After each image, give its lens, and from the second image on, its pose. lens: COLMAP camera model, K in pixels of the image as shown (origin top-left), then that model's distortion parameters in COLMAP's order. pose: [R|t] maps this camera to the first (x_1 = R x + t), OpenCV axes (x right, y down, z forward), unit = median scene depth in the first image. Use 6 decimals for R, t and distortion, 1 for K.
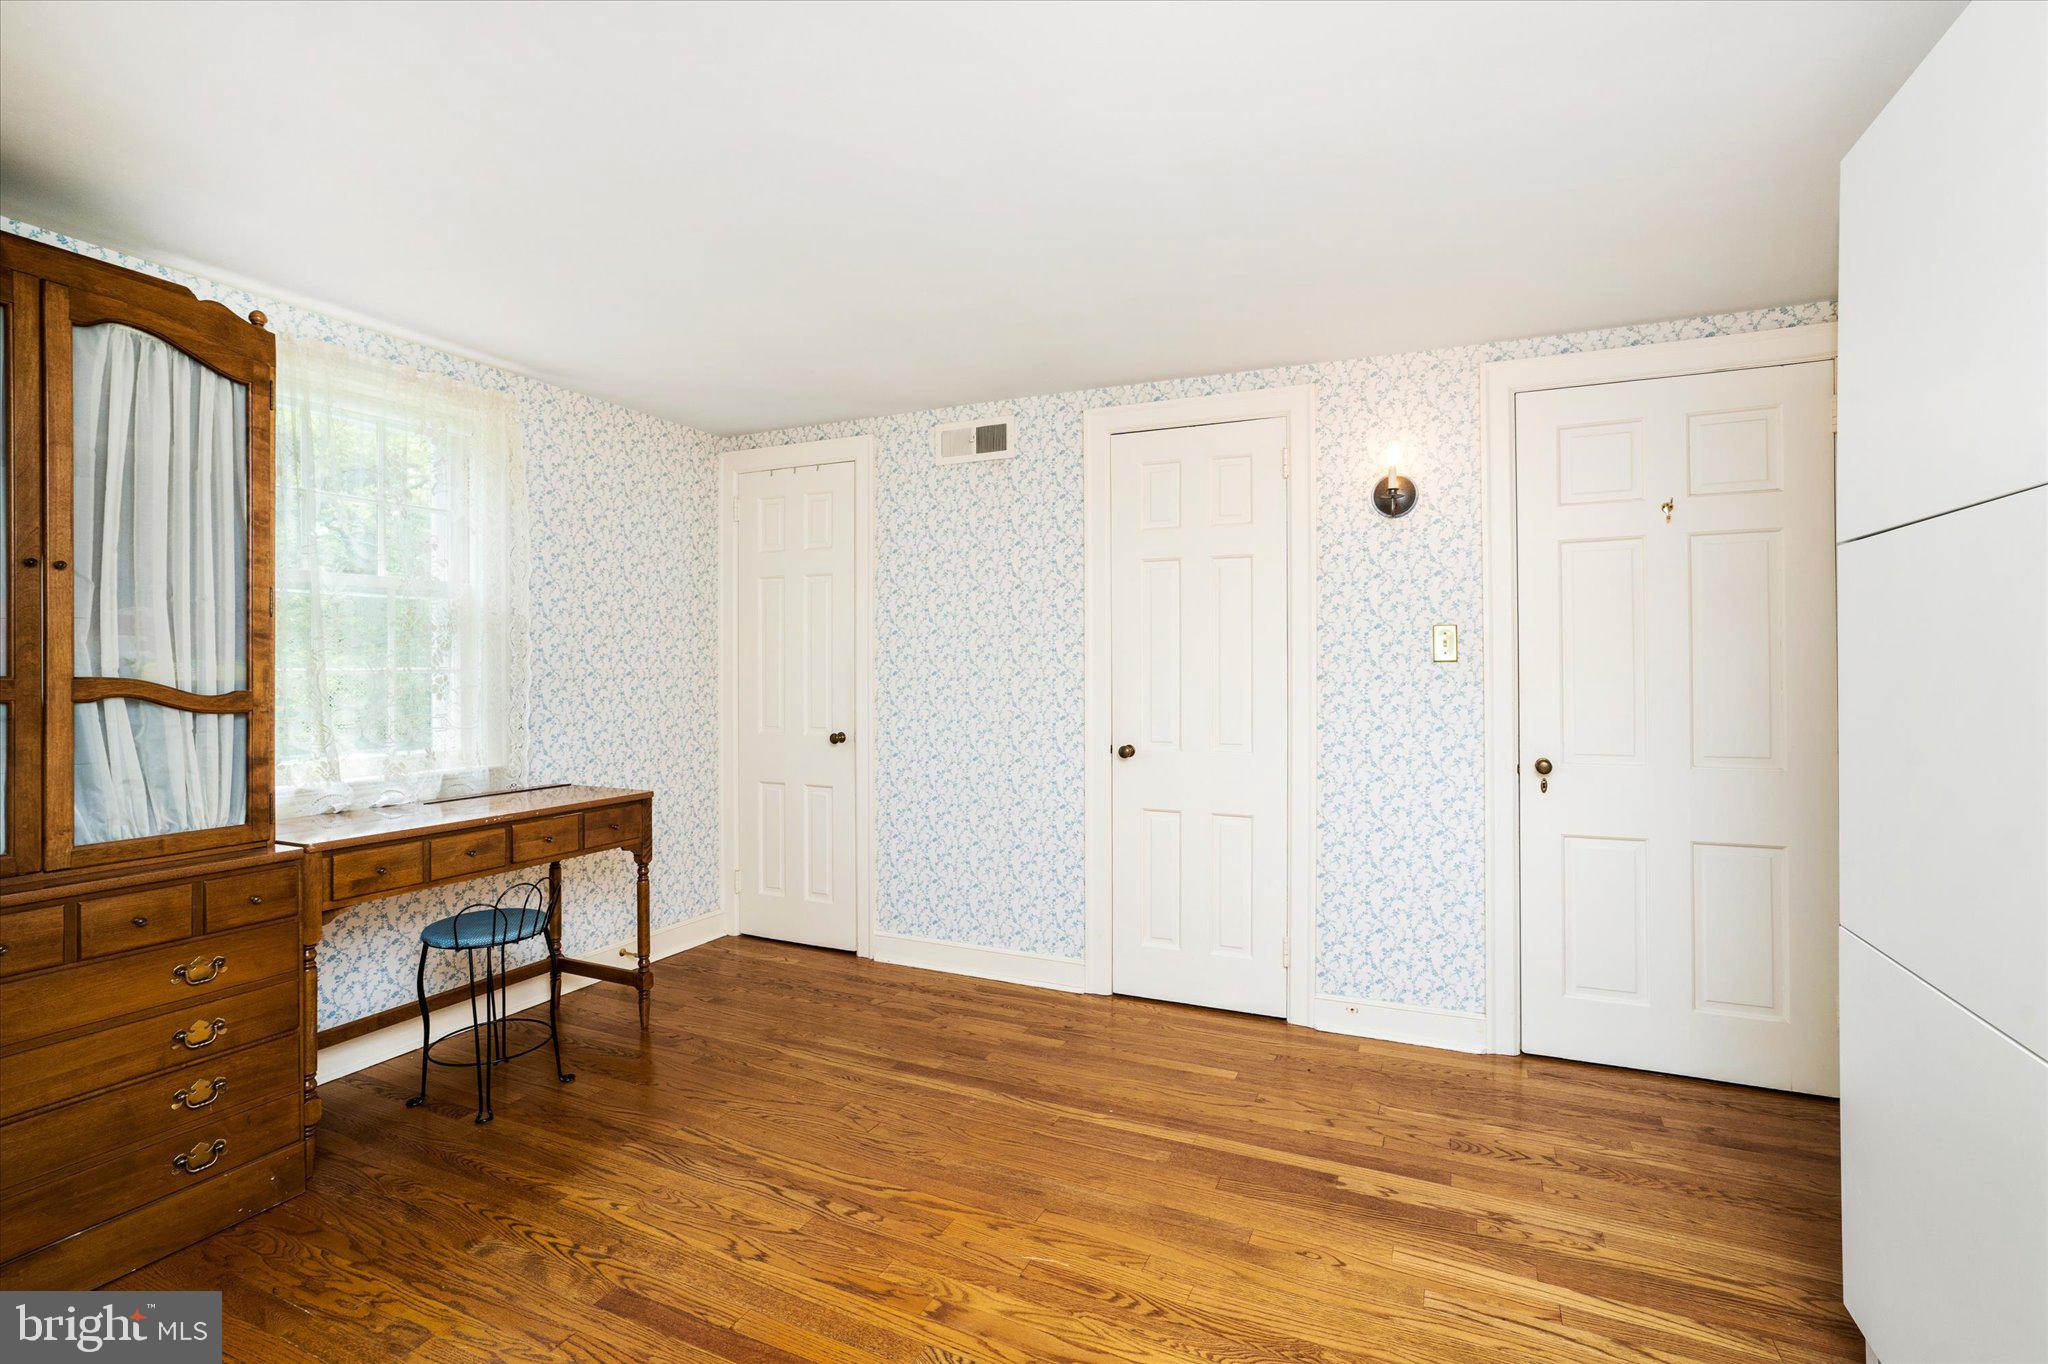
lens RADIAL K [[957.3, 0, 1029.1], [0, 957.3, 662.3], [0, 0, 1]] dist [-0.003178, 0.000921]
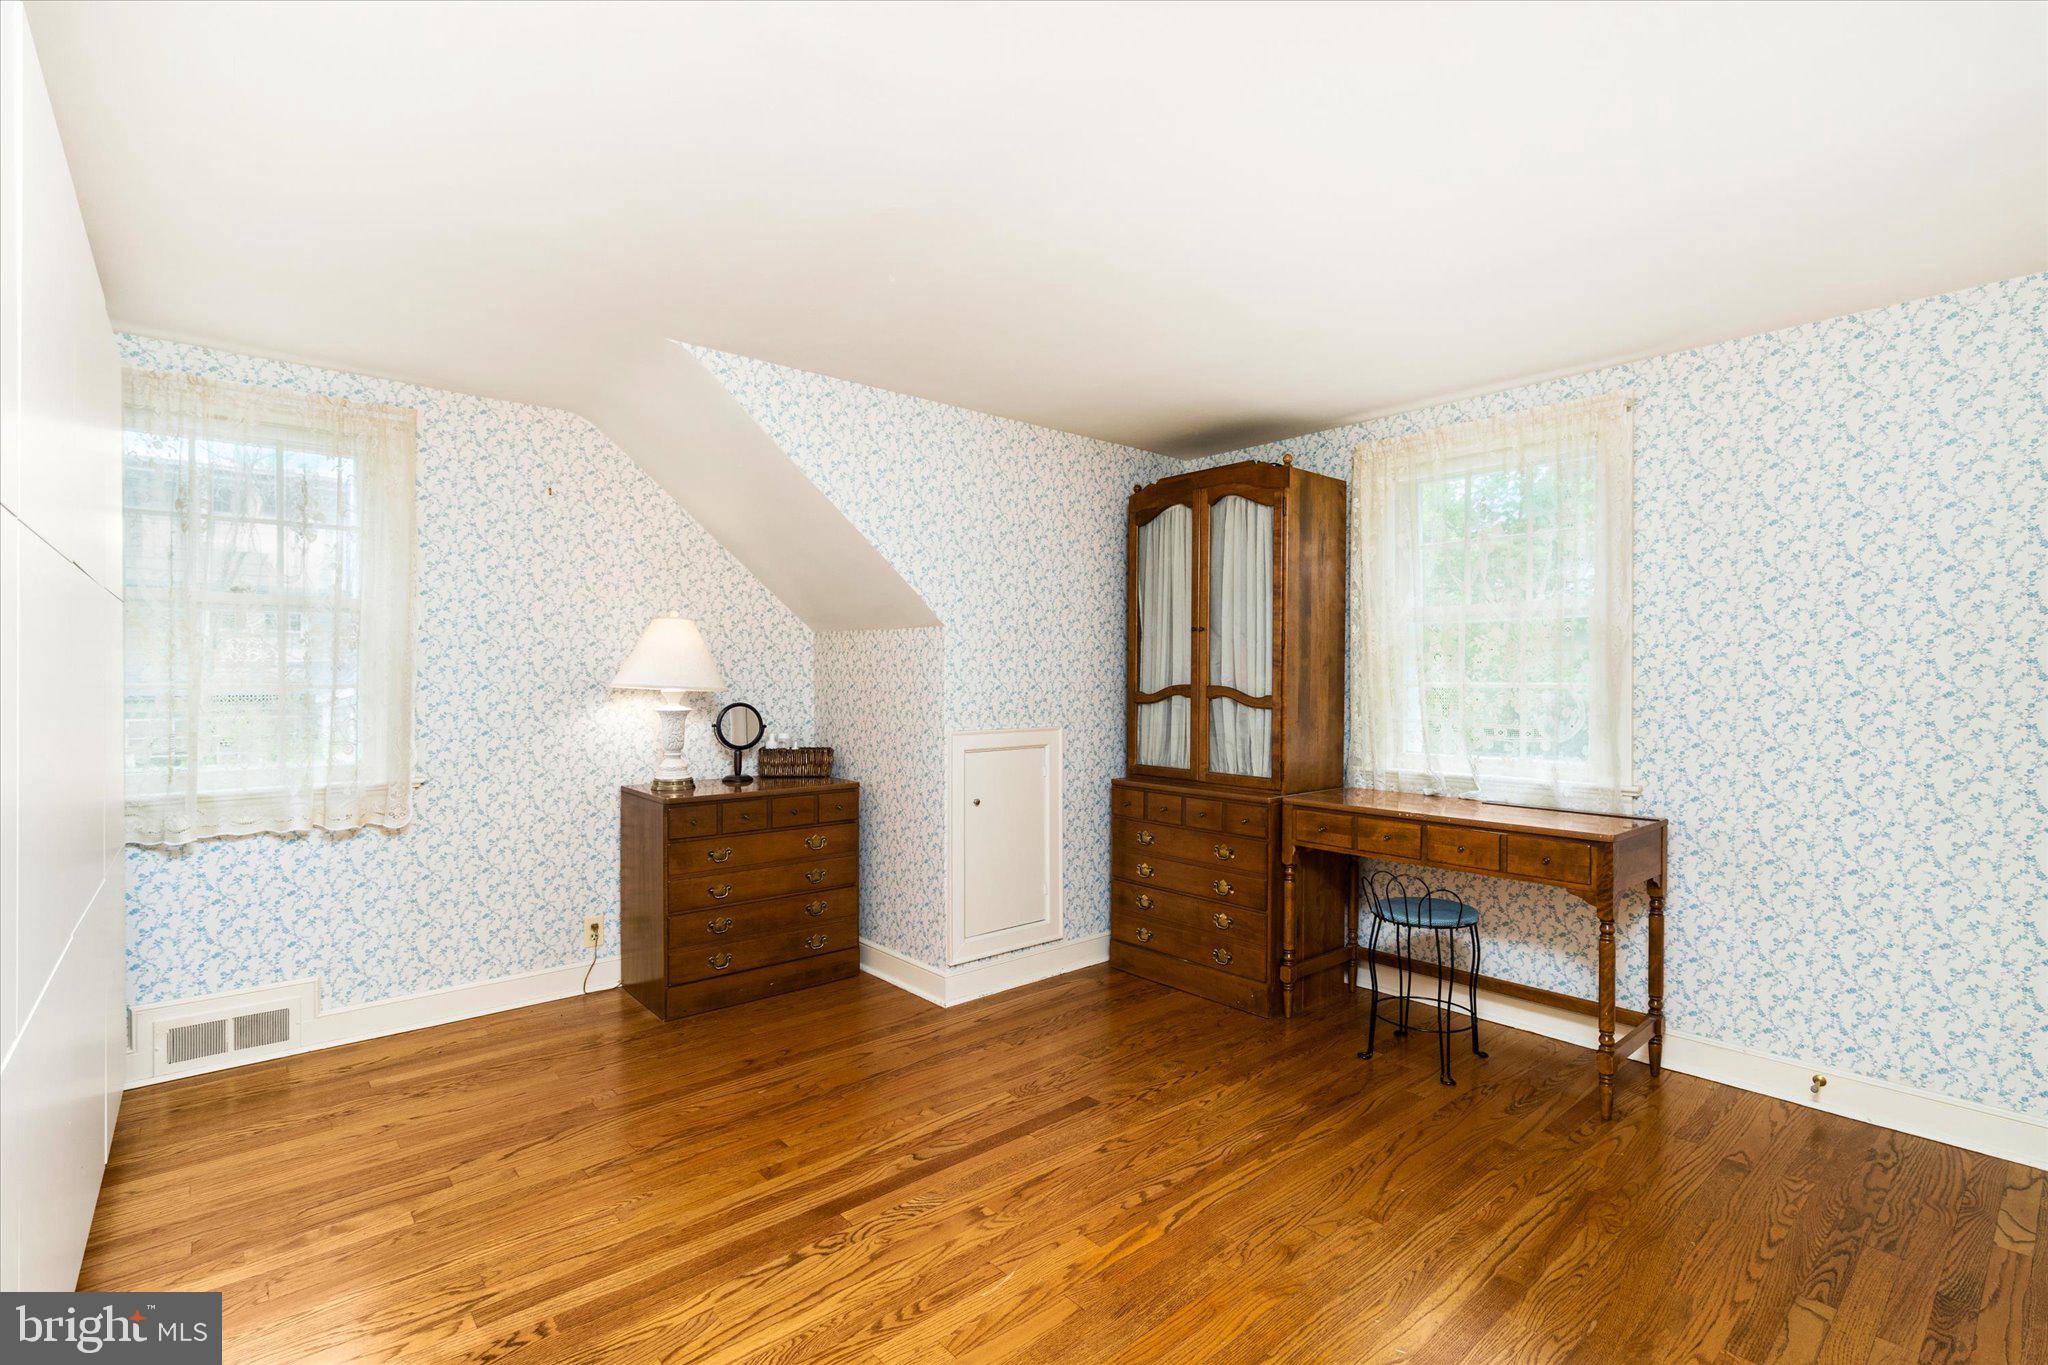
lens RADIAL K [[957.3, 0, 1037.8], [0, 957.3, 690.8], [0, 0, 1]] dist [-0.003178, 0.000921]
pose [[-0.425393, 0.009762, -0.904956, 0.848407], [0.000796, 0.999945, 0.010413, 0.004940], [0.905008, 0.003709, -0.425377, 1.391204]]
